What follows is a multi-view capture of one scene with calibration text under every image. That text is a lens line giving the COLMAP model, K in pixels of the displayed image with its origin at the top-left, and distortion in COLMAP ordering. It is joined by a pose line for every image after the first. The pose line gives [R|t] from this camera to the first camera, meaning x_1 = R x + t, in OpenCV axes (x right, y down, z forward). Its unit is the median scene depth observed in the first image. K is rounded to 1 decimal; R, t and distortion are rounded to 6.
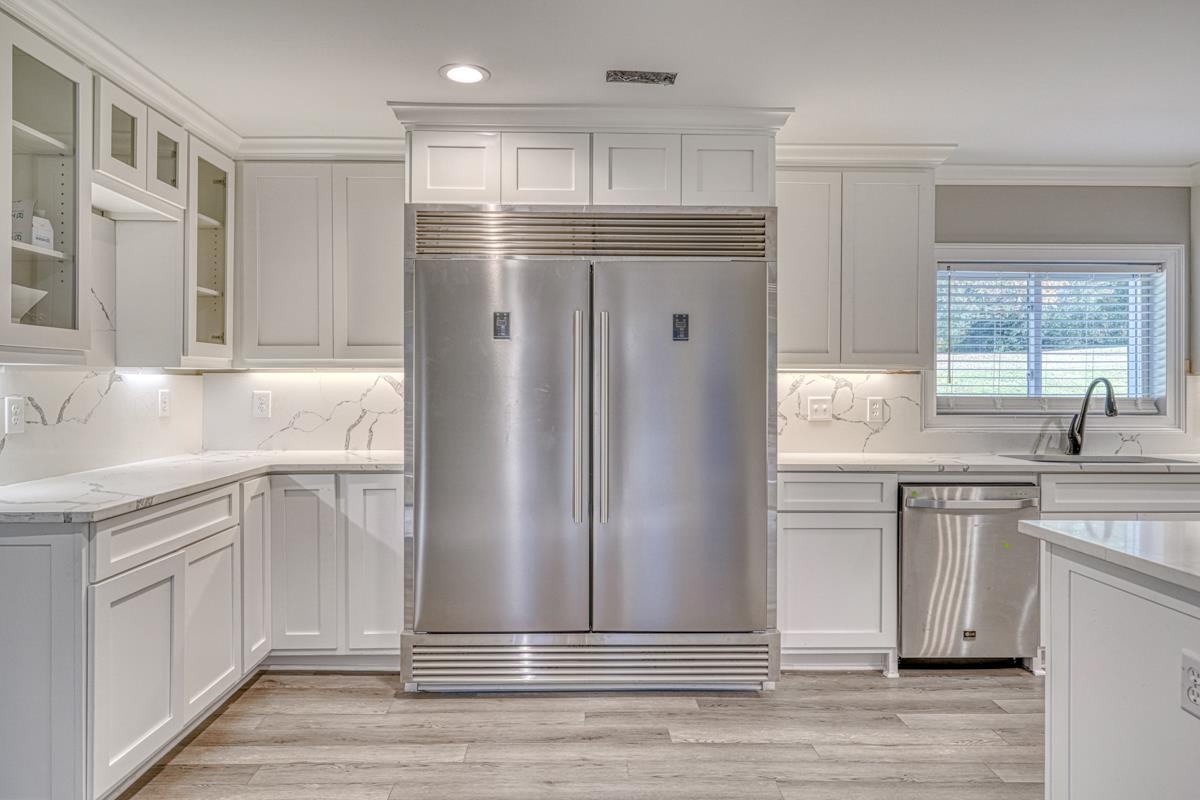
lens RADIAL K [[729.7, 0, 598.1], [0, 729.7, 388.4], [0, 0, 1]] dist [0.001272, 0.001276]
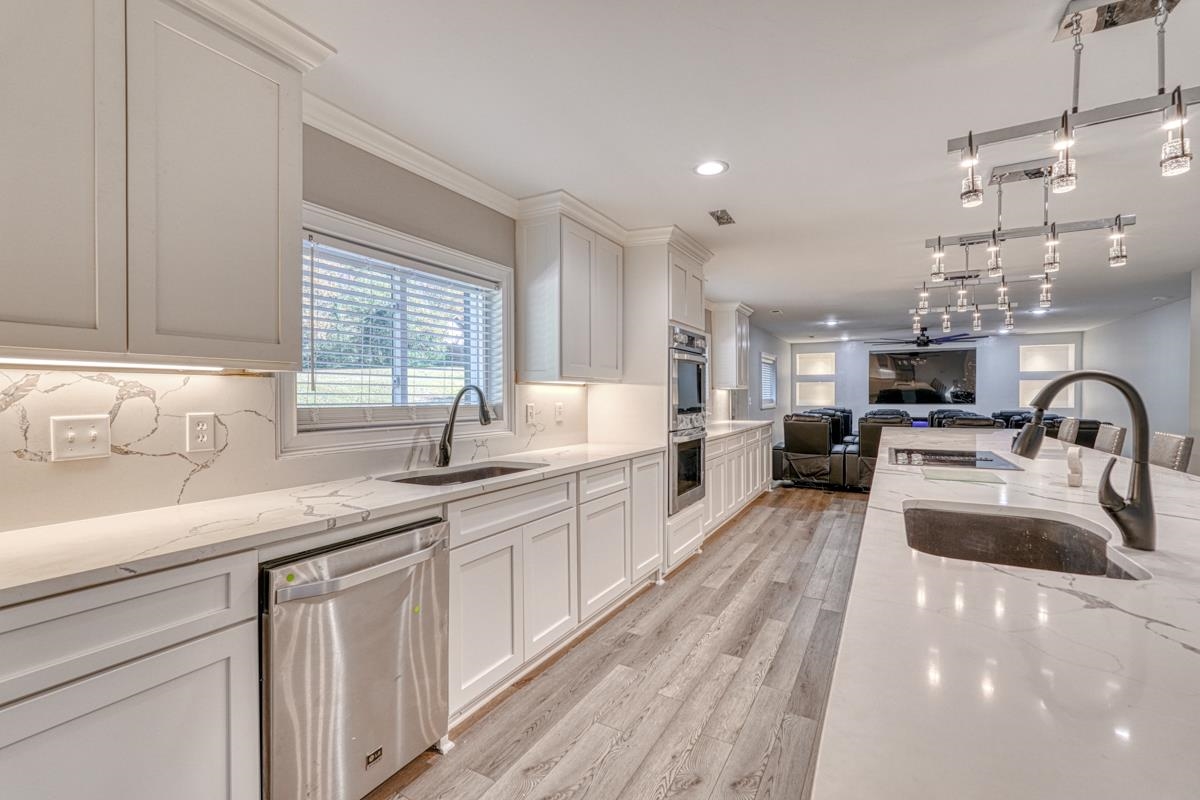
lens RADIAL K [[528.5, 0, 597.6], [0, 528.5, 402.6], [0, 0, 1]] dist [-0.000427, 0.001047]
pose [[0.509022, -0.016201, 0.860601, 0.161567], [0.005317, 0.999863, 0.015678, -0.001650], [-0.860737, -0.003404, 0.509039, 0.471985]]
